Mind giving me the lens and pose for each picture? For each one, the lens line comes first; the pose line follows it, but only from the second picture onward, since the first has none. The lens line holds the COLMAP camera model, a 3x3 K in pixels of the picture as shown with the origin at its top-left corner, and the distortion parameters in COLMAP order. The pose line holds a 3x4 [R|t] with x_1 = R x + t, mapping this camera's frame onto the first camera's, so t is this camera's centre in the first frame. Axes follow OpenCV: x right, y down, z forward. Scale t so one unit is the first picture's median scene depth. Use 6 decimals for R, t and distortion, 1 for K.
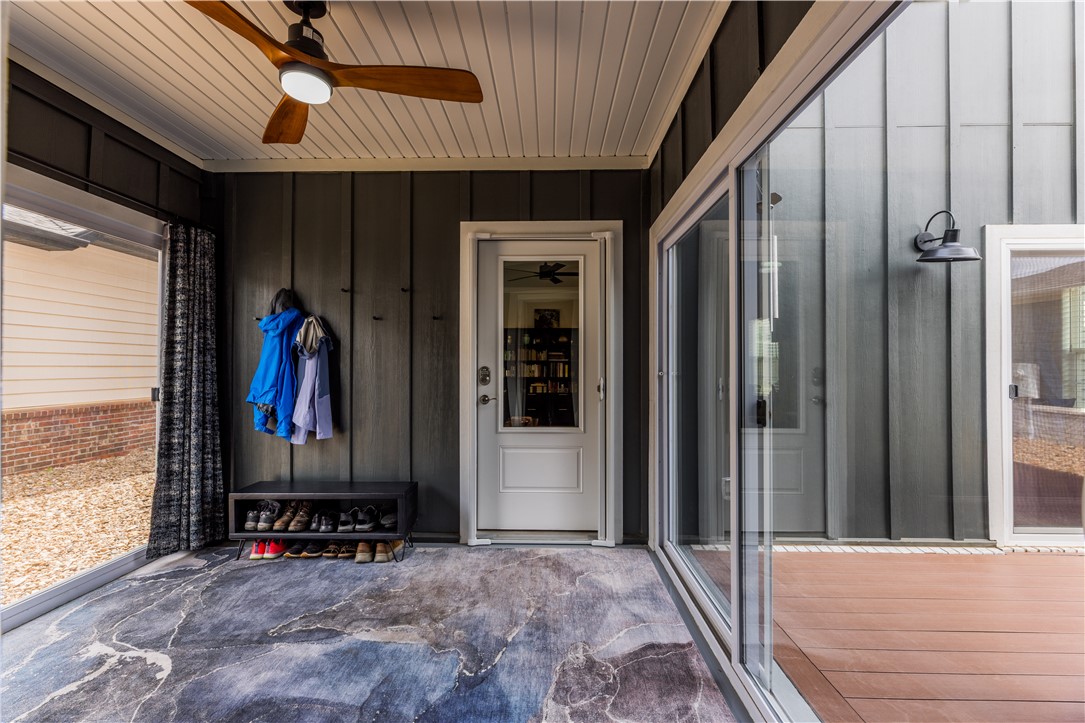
lens RADIAL K [[441.1, 0, 536.7], [0, 441.1, 361.8], [0, 0, 1]] dist [-0.000408, 0.000276]
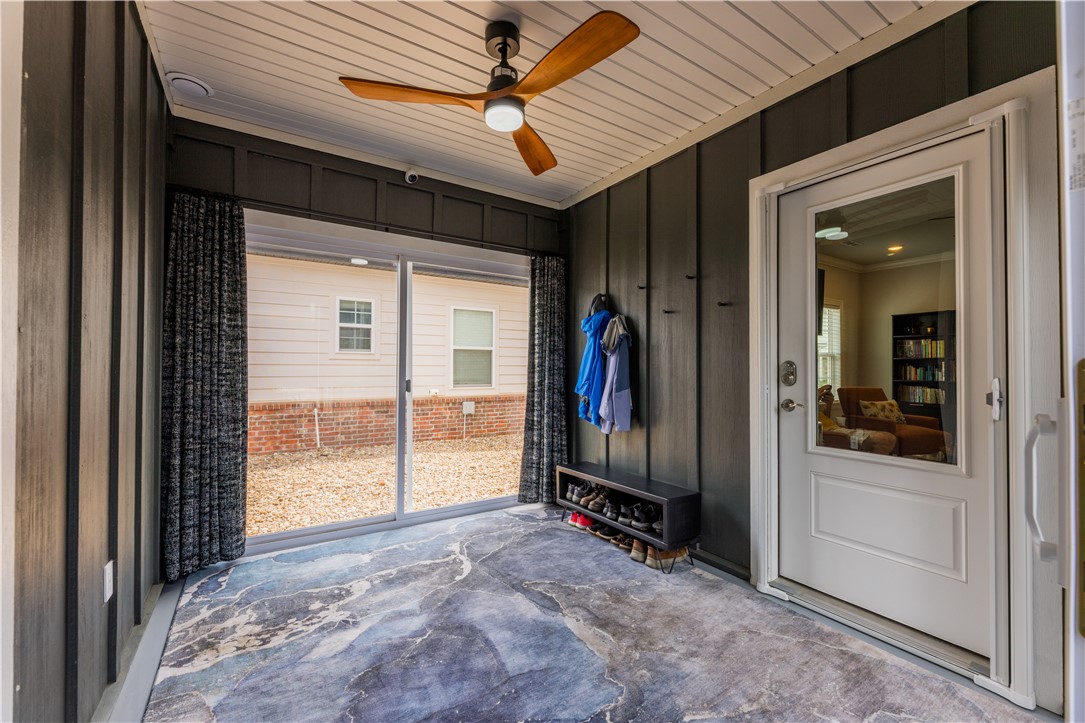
lens RADIAL K [[441.1, 0, 536.7], [0, 441.1, 361.8], [0, 0, 1]] dist [-0.000408, 0.000276]
pose [[0.567845, -0.009372, -0.823082, 0.285004], [0.004968, 0.999956, -0.007959, 0.017207], [0.823121, 0.000430, 0.567867, 0.246564]]
